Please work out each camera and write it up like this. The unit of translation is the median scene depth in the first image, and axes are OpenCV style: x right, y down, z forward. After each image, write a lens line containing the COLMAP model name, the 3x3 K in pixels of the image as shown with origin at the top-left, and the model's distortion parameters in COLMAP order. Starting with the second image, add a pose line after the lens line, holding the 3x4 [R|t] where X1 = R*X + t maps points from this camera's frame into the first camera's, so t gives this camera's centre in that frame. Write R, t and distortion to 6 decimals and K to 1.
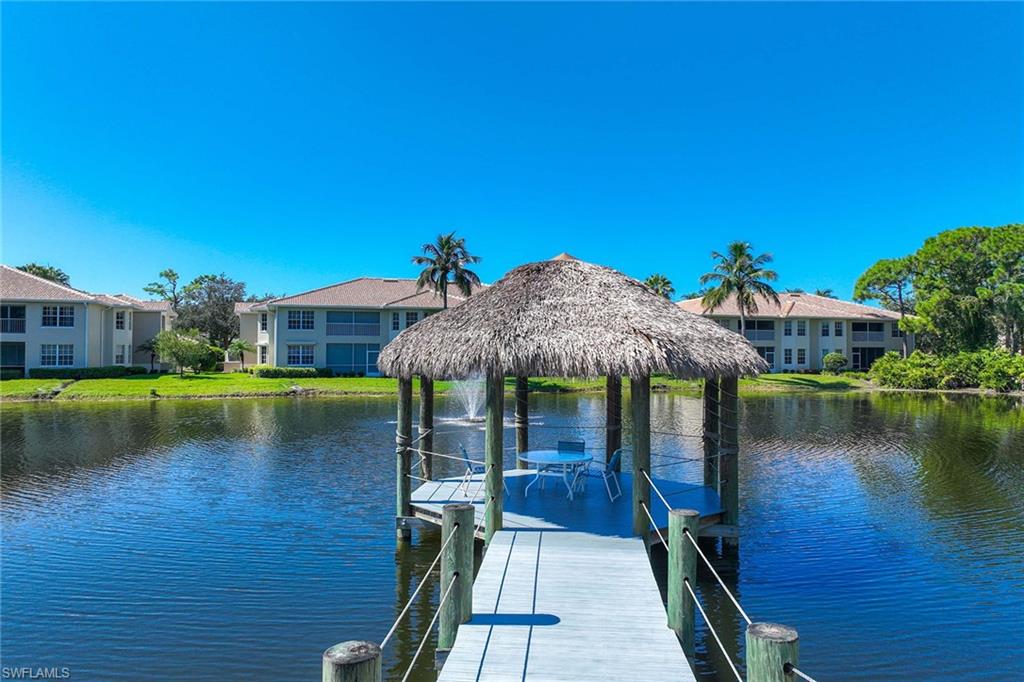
lens RADIAL K [[709.7, 0, 511.3], [0, 709.7, 335.1], [0, 0, 1]] dist [-0.002824, 0.014762]
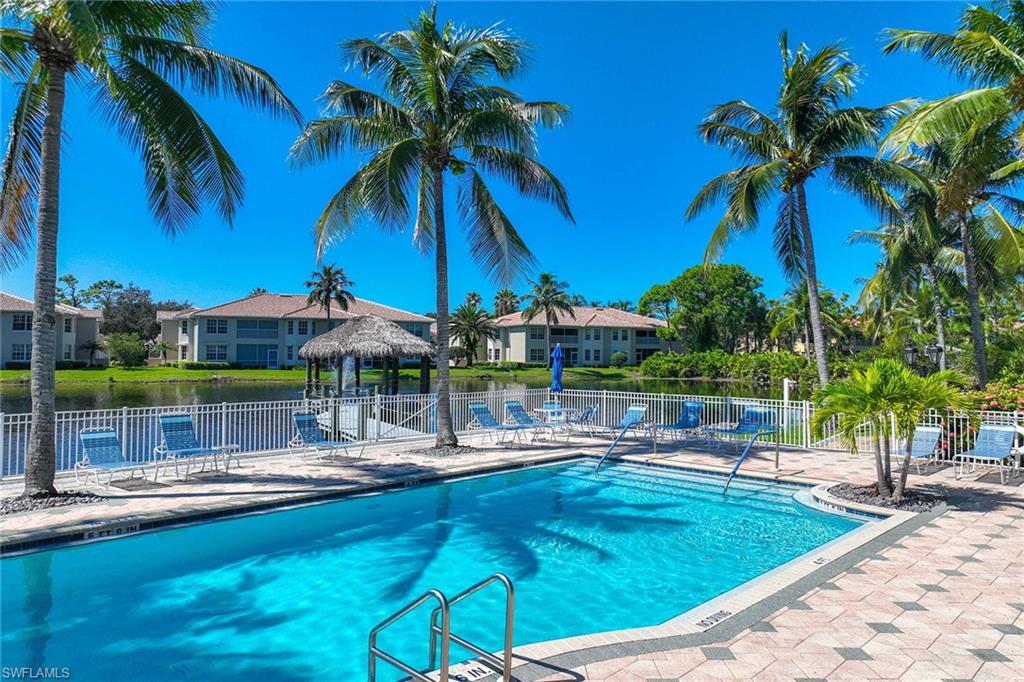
lens RADIAL K [[709.7, 0, 510.4], [0, 709.7, 337.6], [0, 0, 1]] dist [-0.002824, 0.014762]
pose [[0.988612, 0.005955, 0.150372, 0.046287], [-0.006328, 0.999978, 0.002006, -0.006387], [-0.150356, -0.002935, 0.988627, -0.387537]]
